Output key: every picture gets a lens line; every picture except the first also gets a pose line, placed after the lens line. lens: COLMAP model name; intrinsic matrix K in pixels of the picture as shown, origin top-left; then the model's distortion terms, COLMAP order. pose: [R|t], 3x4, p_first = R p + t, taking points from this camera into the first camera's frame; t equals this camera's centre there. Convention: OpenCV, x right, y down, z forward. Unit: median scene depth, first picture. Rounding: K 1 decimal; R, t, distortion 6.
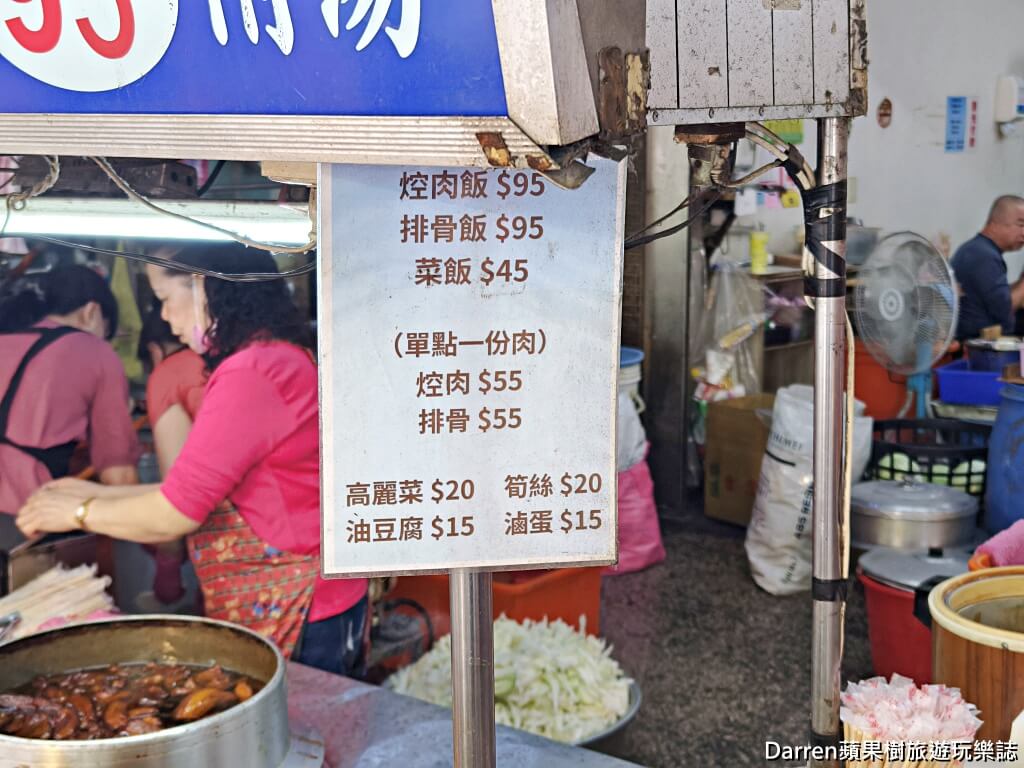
lens RADIAL K [[1627.0, 0, 509.8], [0, 1627.0, 435.9], [0, 0, 1]] dist [0.208933, -0.941235]
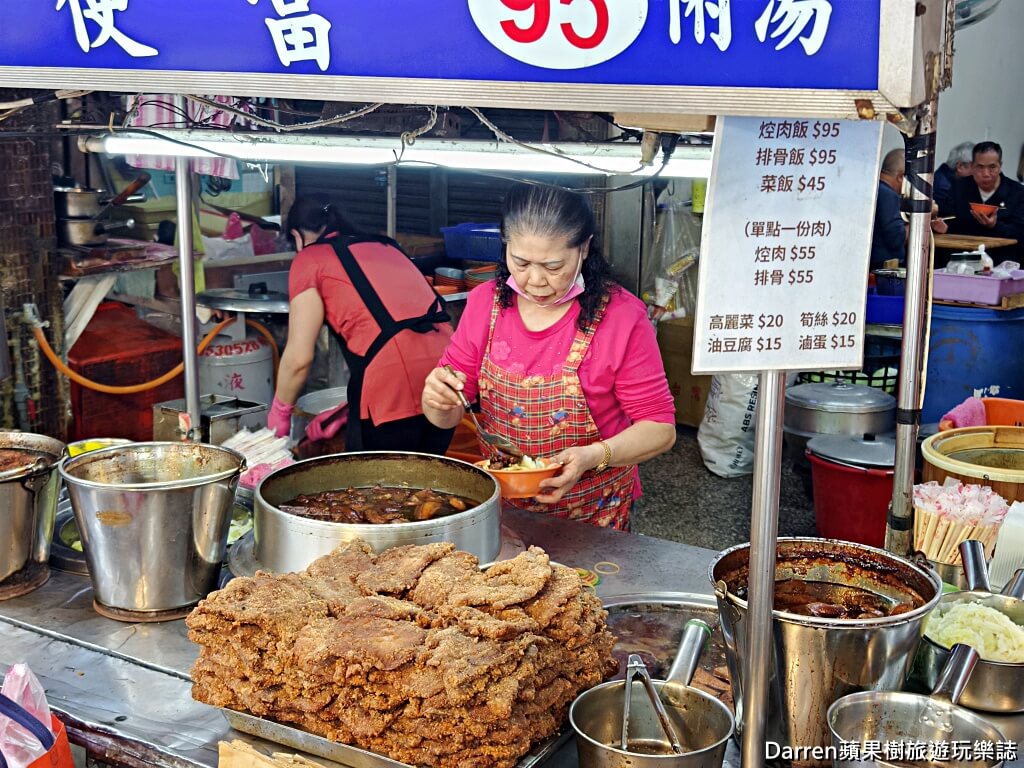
lens RADIAL K [[1510.6, 0, 510.6], [0, 1510.6, 450.7], [0, 0, 1]] dist [0.189263, -0.706589]
pose [[0.996492, -0.000588, 0.083690, -0.269600], [-0.003854, 0.998592, 0.052907, 0.053511], [-0.083603, -0.053044, 0.995086, -0.314399]]
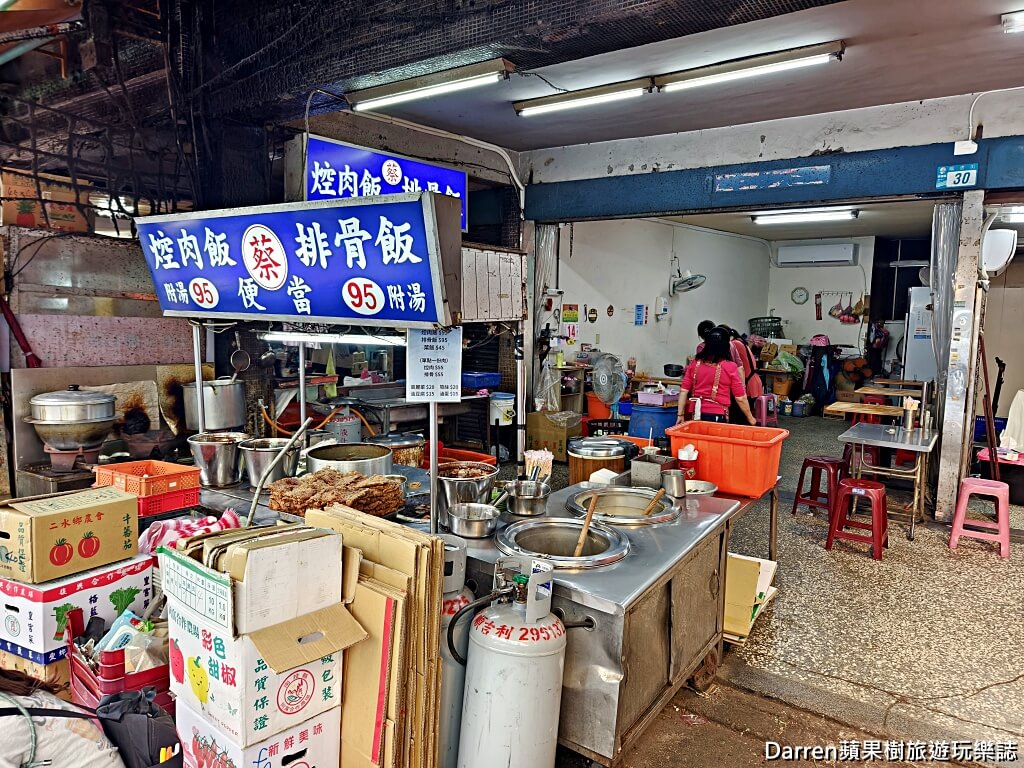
lens RADIAL K [[773.3, 0, 545.4], [0, 773.3, 432.7], [0, 0, 1]] dist [-0.072736, -0.000449]
pose [[0.996501, 0.014667, 0.082282, 0.090222], [-0.012504, 0.999564, -0.026734, 0.161923], [-0.082638, 0.025612, 0.996250, -1.047182]]
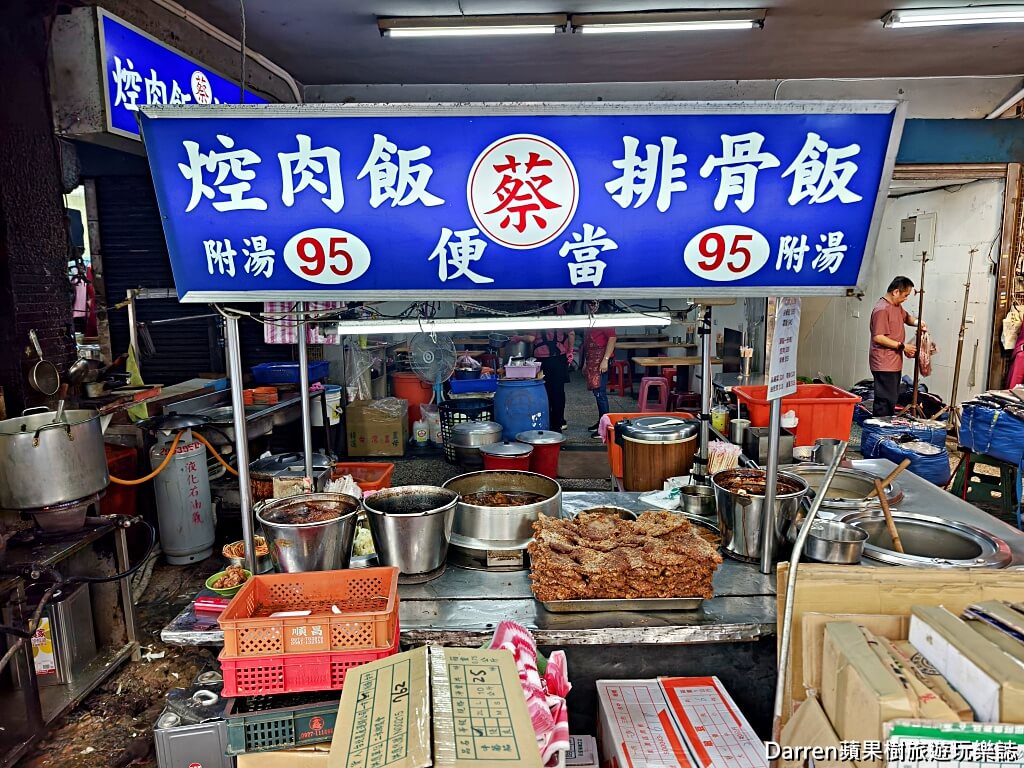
lens RADIAL K [[823.4, 0, 515.4], [0, 823.4, 465.6], [0, 0, 1]] dist [0.055438, -0.121198]
pose [[0.773538, -0.158924, 0.613500, -1.194409], [0.130598, 0.987243, 0.091074, -0.013990], [-0.620147, 0.009672, 0.784426, -0.137919]]
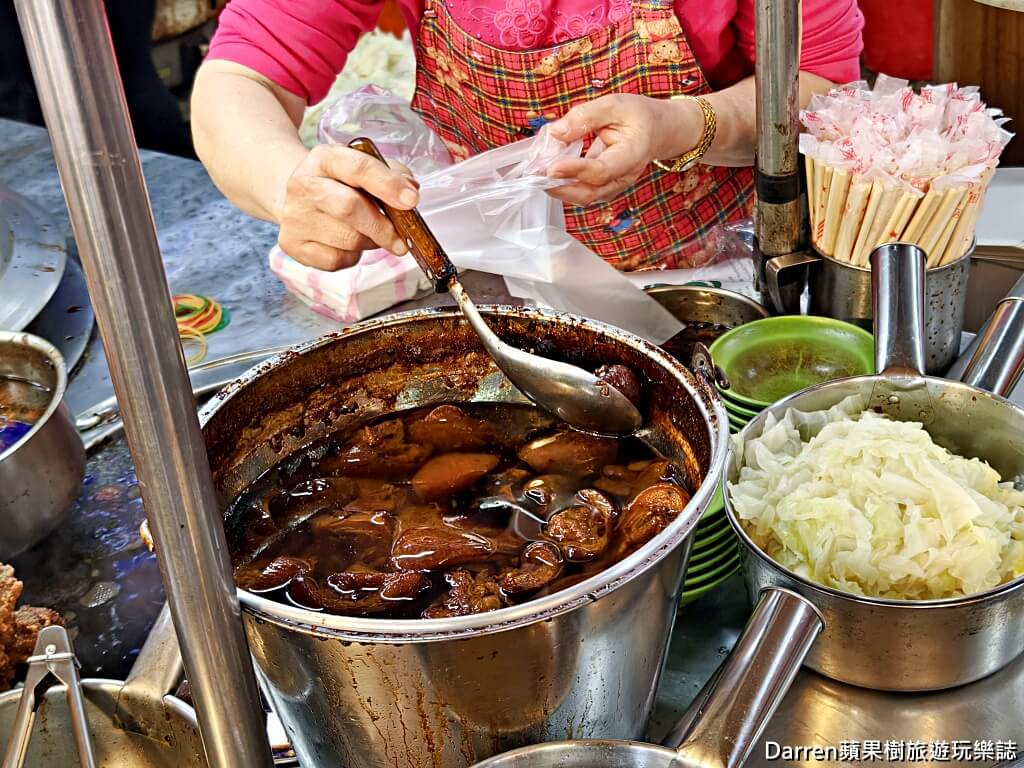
lens RADIAL K [[1627.0, 0, 509.8], [0, 1627.0, 435.9], [0, 0, 1]] dist [0.208933, -0.941235]
pose [[0.996107, -0.087604, -0.009821, 0.080454], [0.085430, 0.931854, 0.352634, 0.034876], [-0.021740, -0.352100, 0.935710, 0.338278]]
